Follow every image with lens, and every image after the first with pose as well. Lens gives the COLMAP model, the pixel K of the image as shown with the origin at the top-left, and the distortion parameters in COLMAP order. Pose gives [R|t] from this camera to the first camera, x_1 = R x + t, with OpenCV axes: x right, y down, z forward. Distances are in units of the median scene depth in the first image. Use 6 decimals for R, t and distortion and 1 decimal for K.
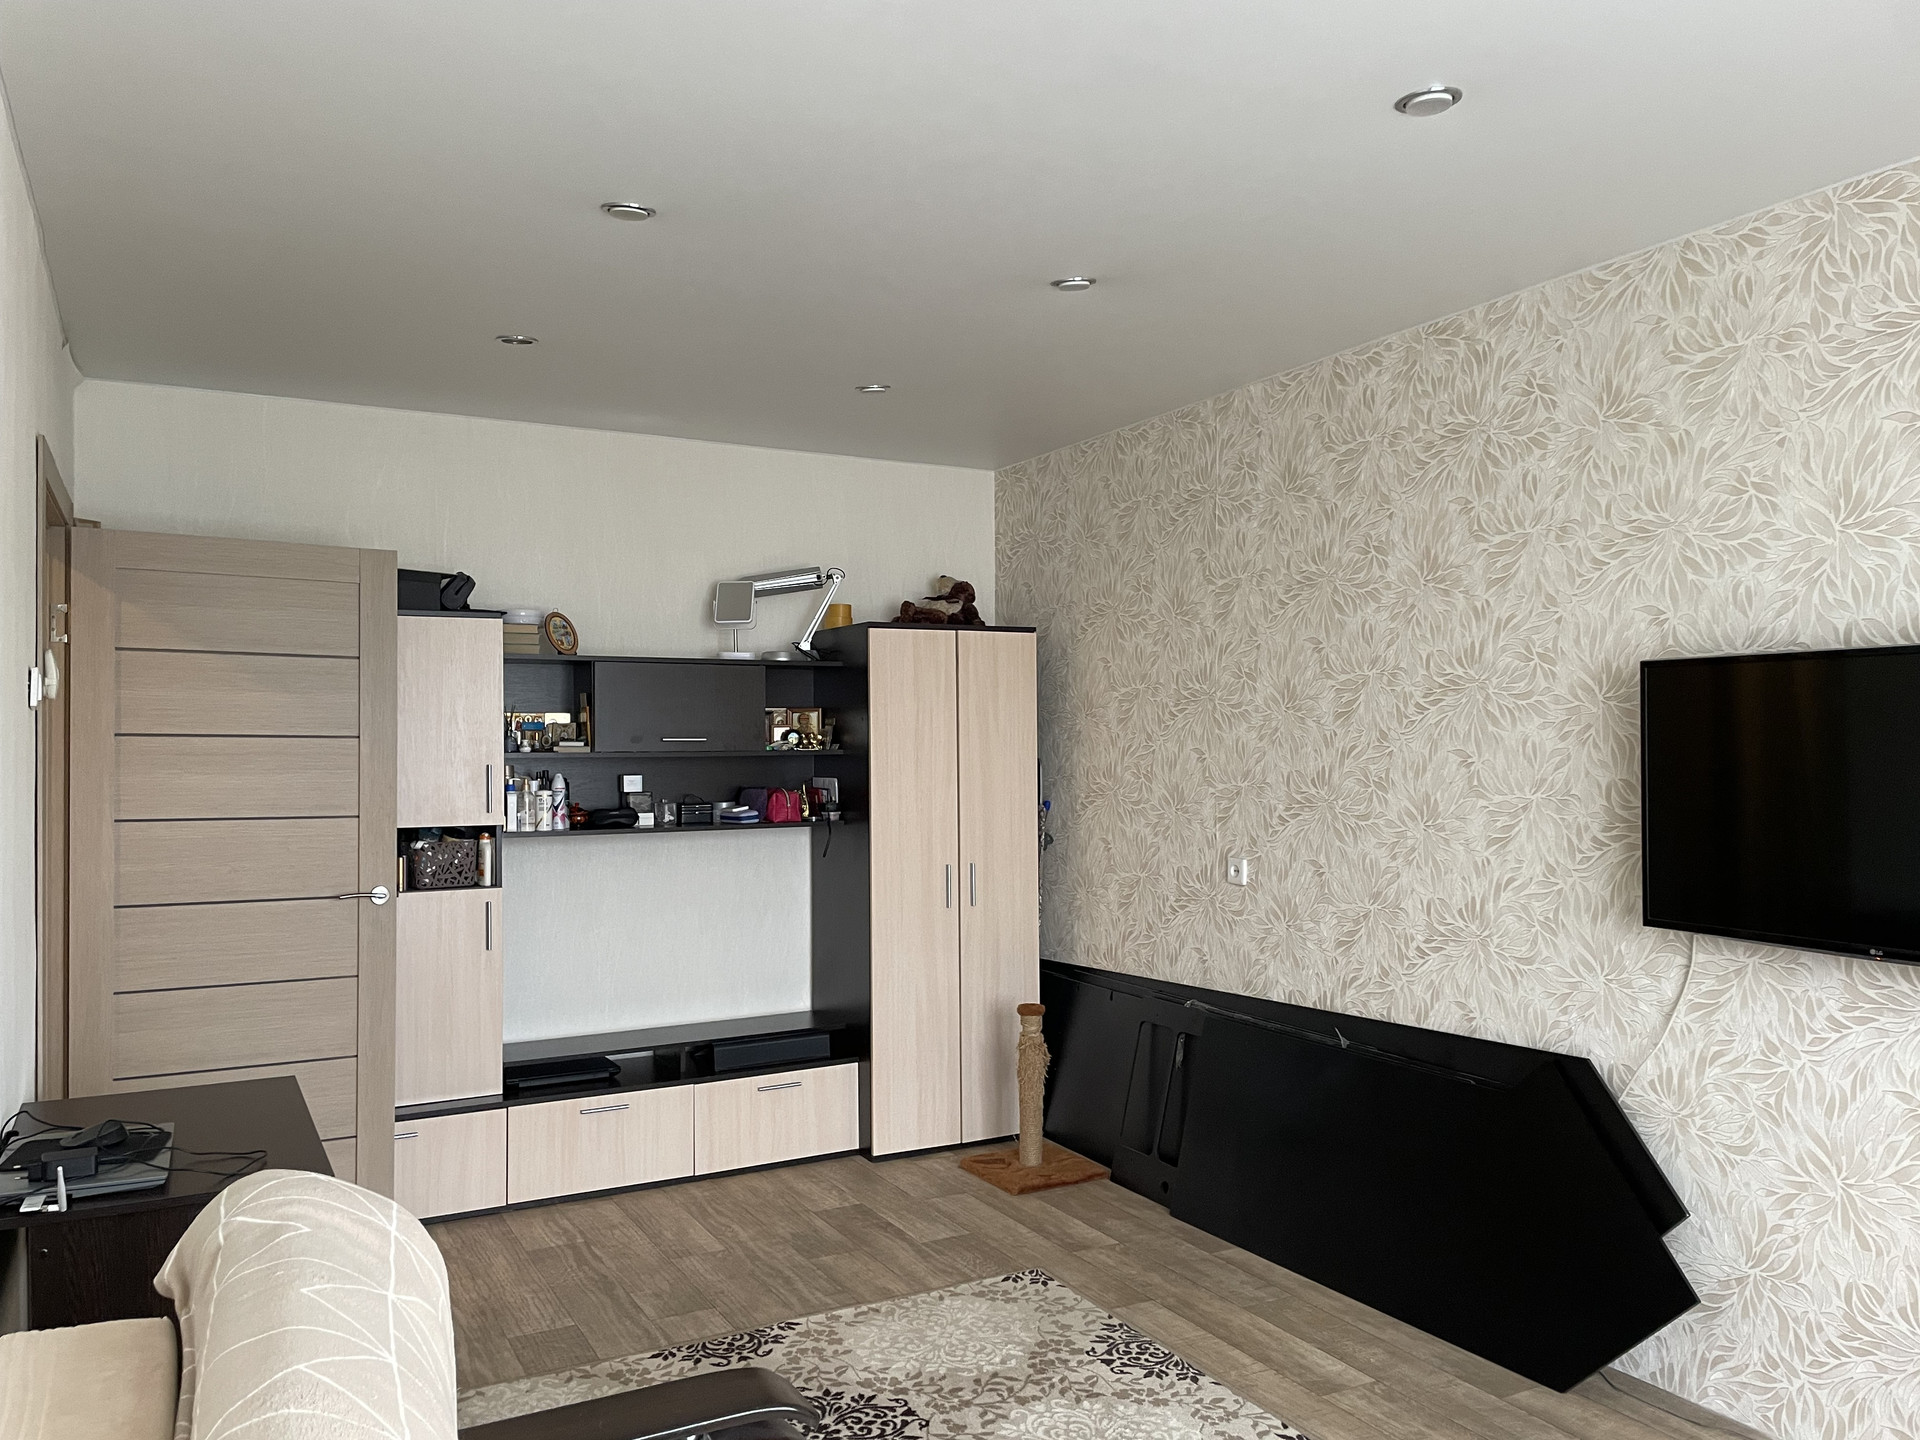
lens RADIAL K [[1437.4, 0, 941.5], [0, 1437.4, 721.1], [0, 0, 1]] dist [0.014555, -0.012202]
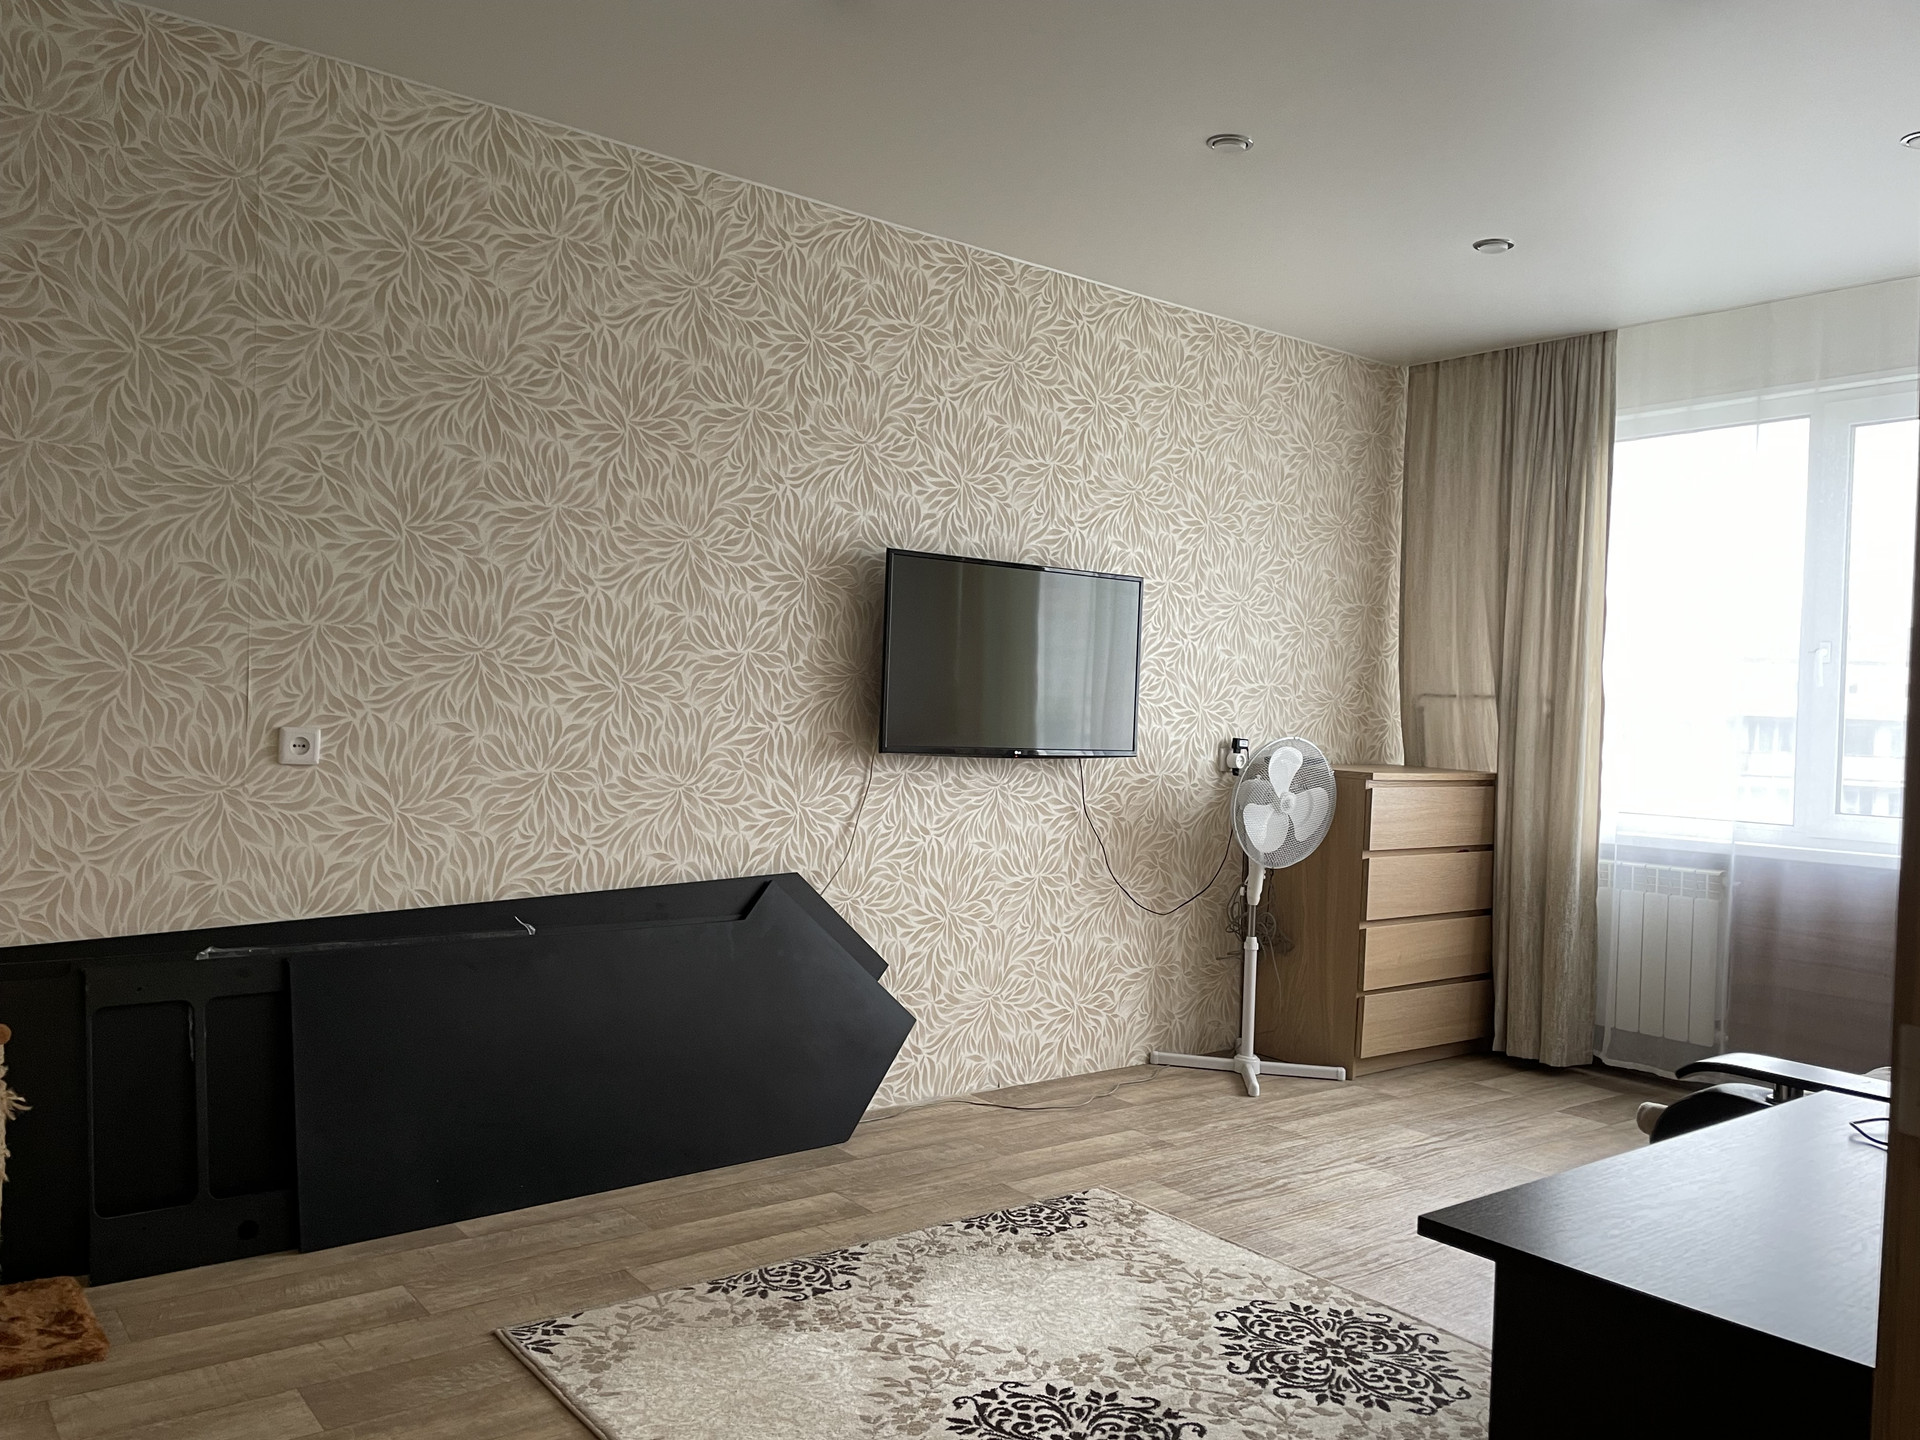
lens RADIAL K [[1437.4, 0, 940.0], [0, 1437.4, 718.8], [0, 0, 1]] dist [0.014555, -0.012202]
pose [[-0.177770, -0.004823, 0.984060, -0.688012], [-0.045813, 0.998944, -0.003380, 0.098847], [-0.983005, -0.045683, -0.177803, 1.026868]]
